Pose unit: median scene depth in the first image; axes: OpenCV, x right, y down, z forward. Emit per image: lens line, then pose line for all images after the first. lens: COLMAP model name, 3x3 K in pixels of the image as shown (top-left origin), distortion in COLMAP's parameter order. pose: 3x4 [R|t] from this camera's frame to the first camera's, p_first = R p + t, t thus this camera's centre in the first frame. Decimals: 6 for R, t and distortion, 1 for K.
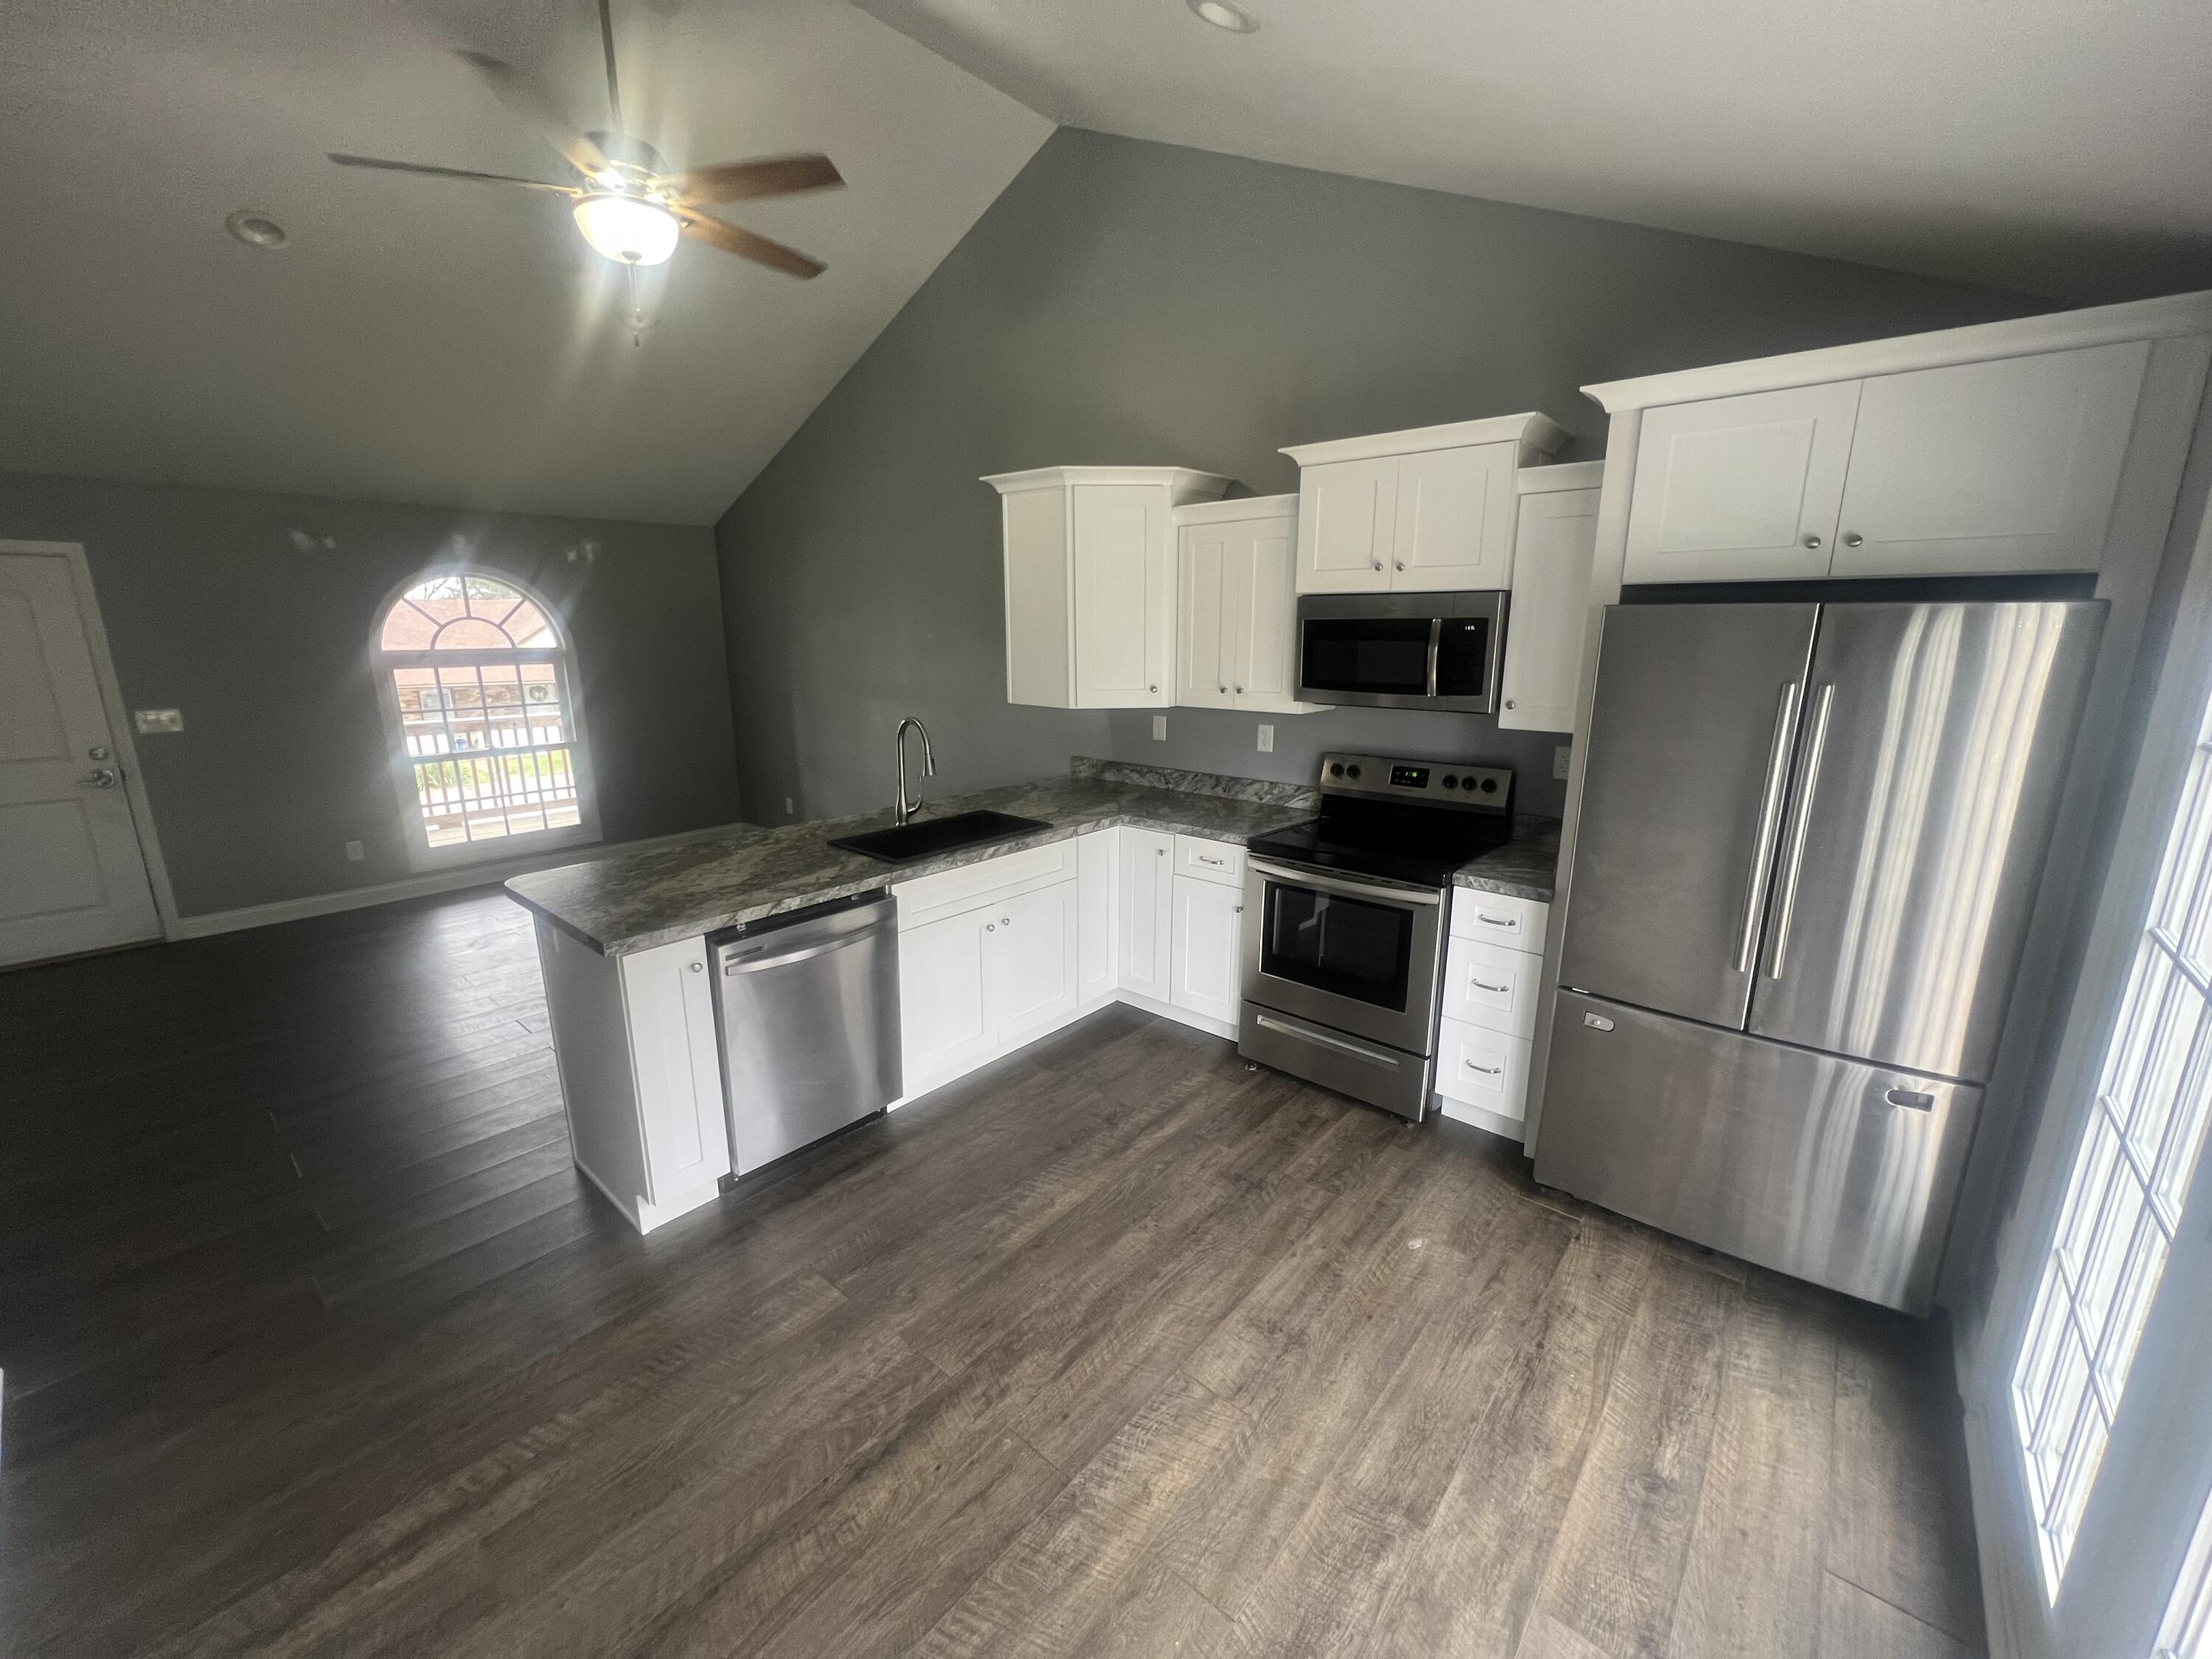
lens RADIAL K [[881.3, 0, 1106.4], [0, 881.3, 832.3], [0, 0, 1]] dist [0.000633, -0.000348]
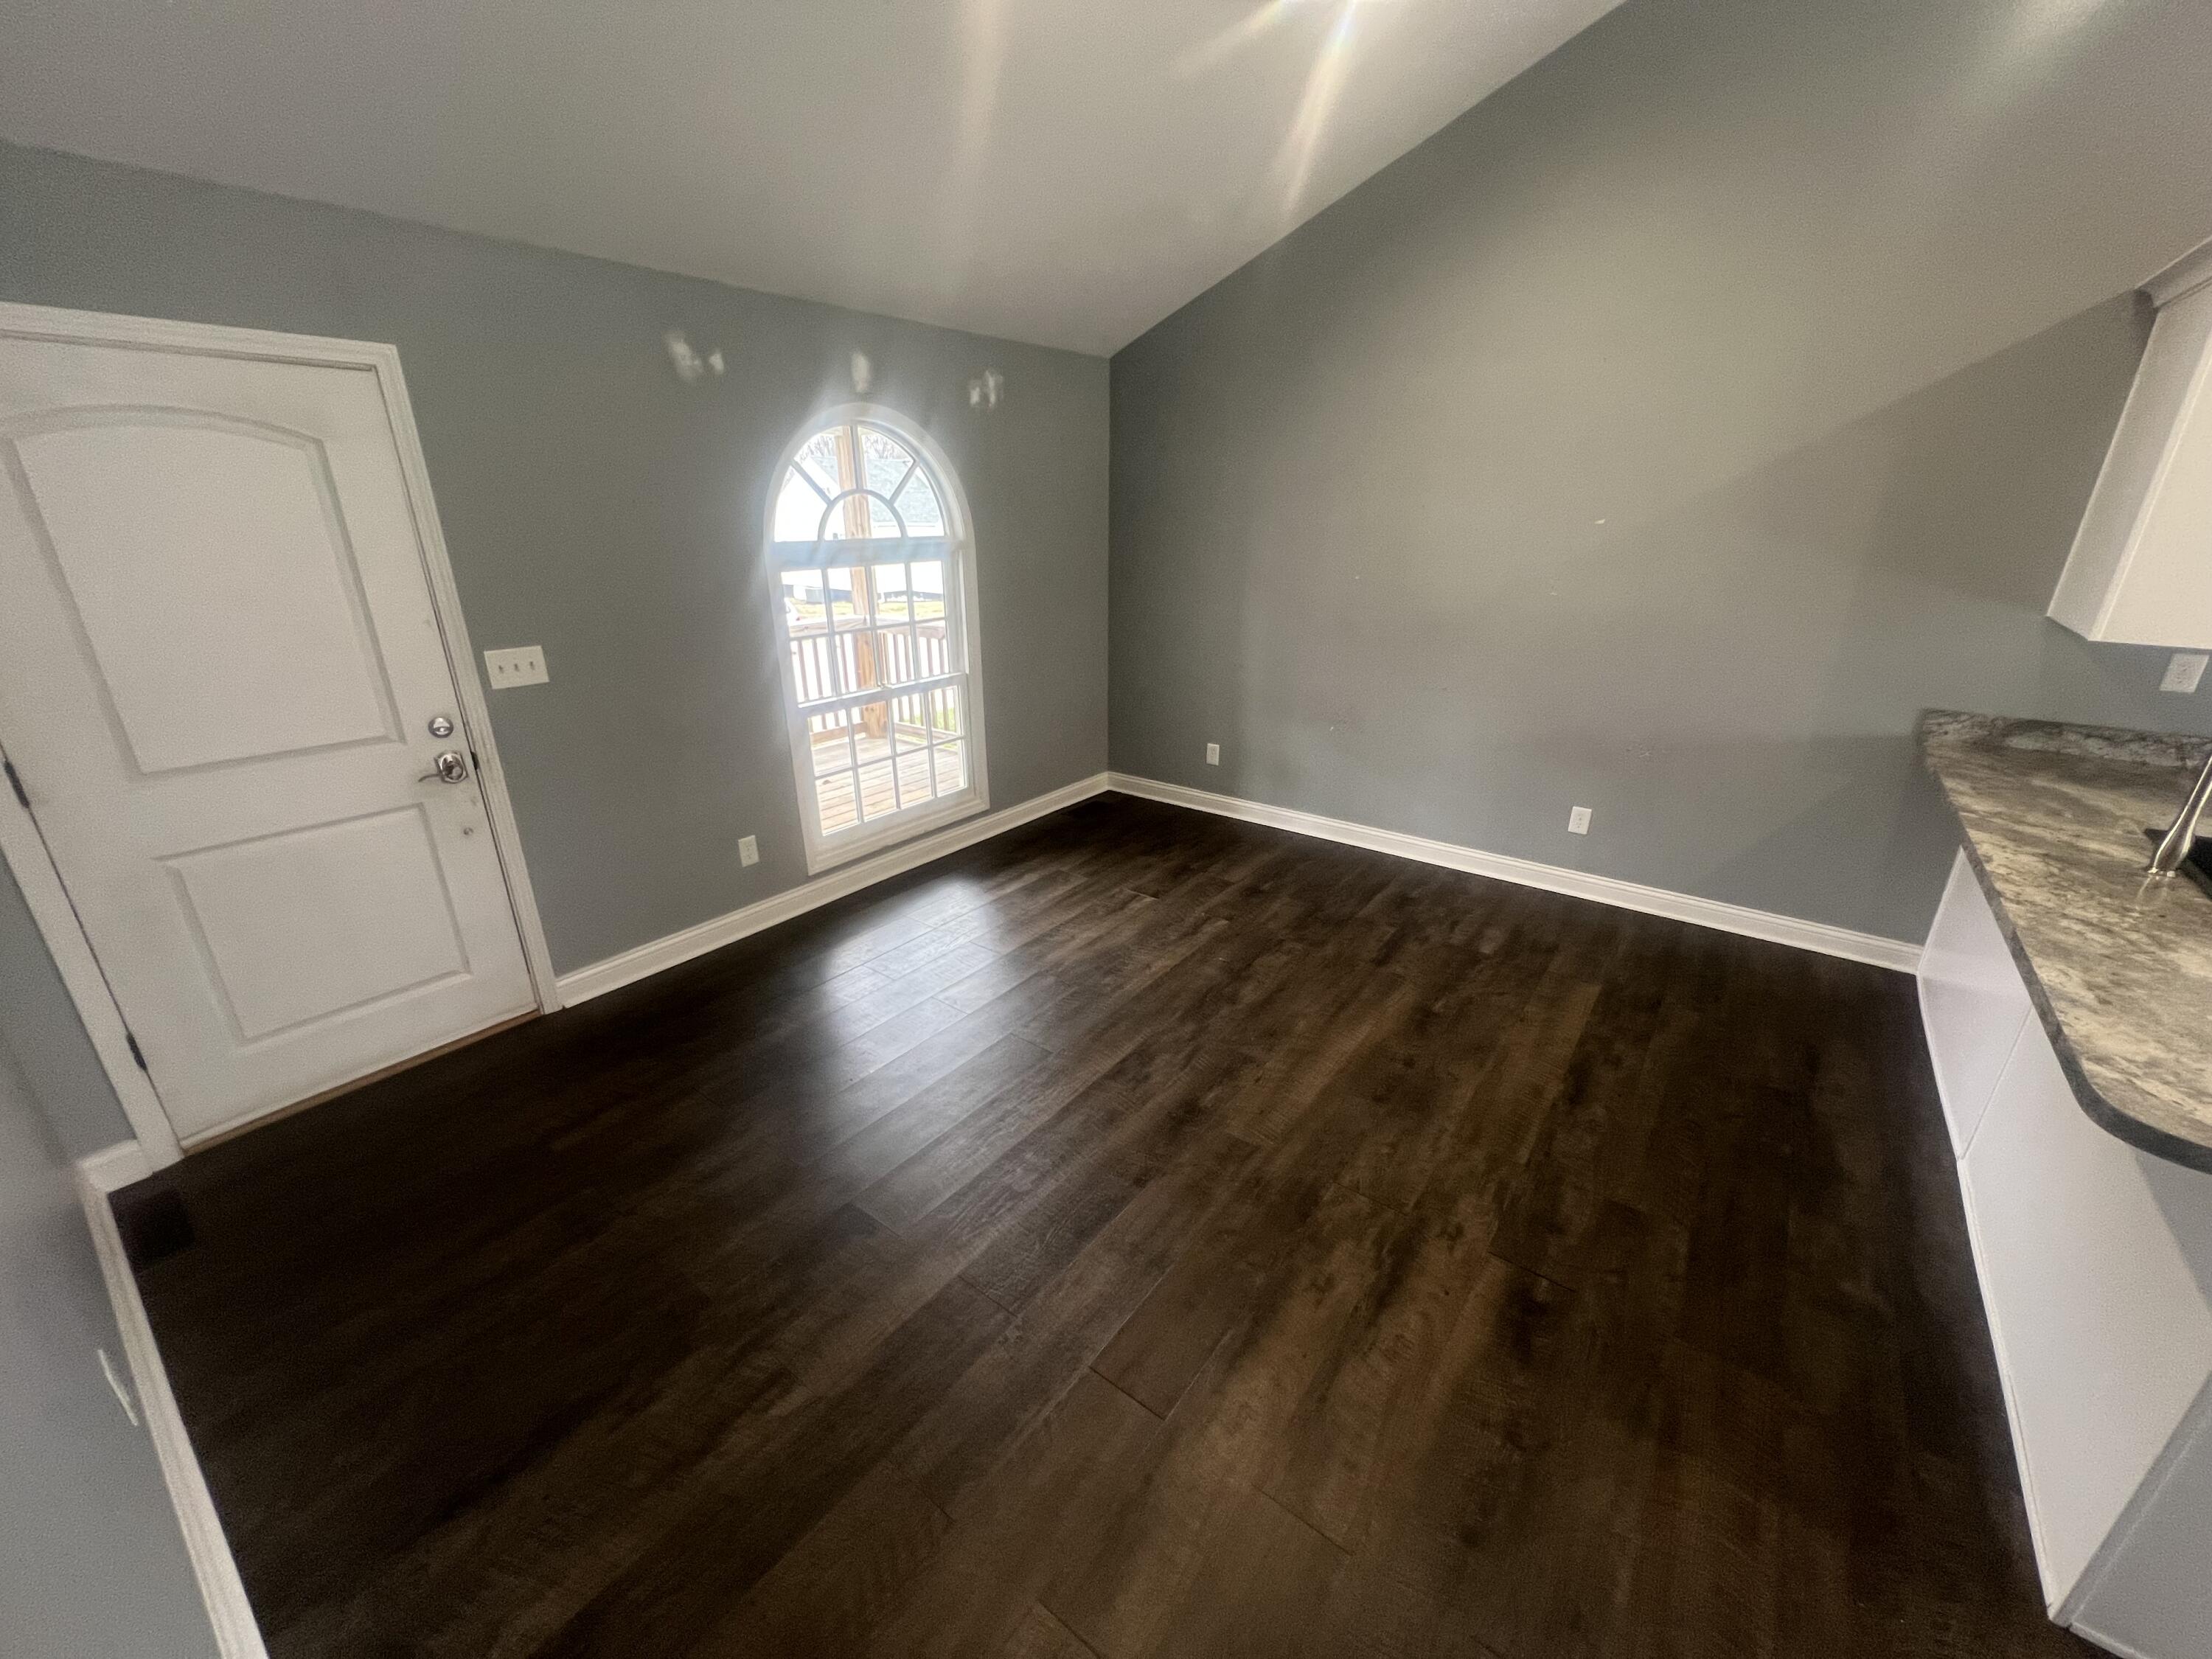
lens RADIAL K [[881.3, 0, 1105.1], [0, 881.3, 829.2], [0, 0, 1]] dist [0.000633, -0.000348]
pose [[0.997844, -0.018898, 0.062848, -0.670097], [0.010921, 0.992105, 0.124936, -0.081985], [-0.064713, -0.123980, 0.990172, 0.343610]]
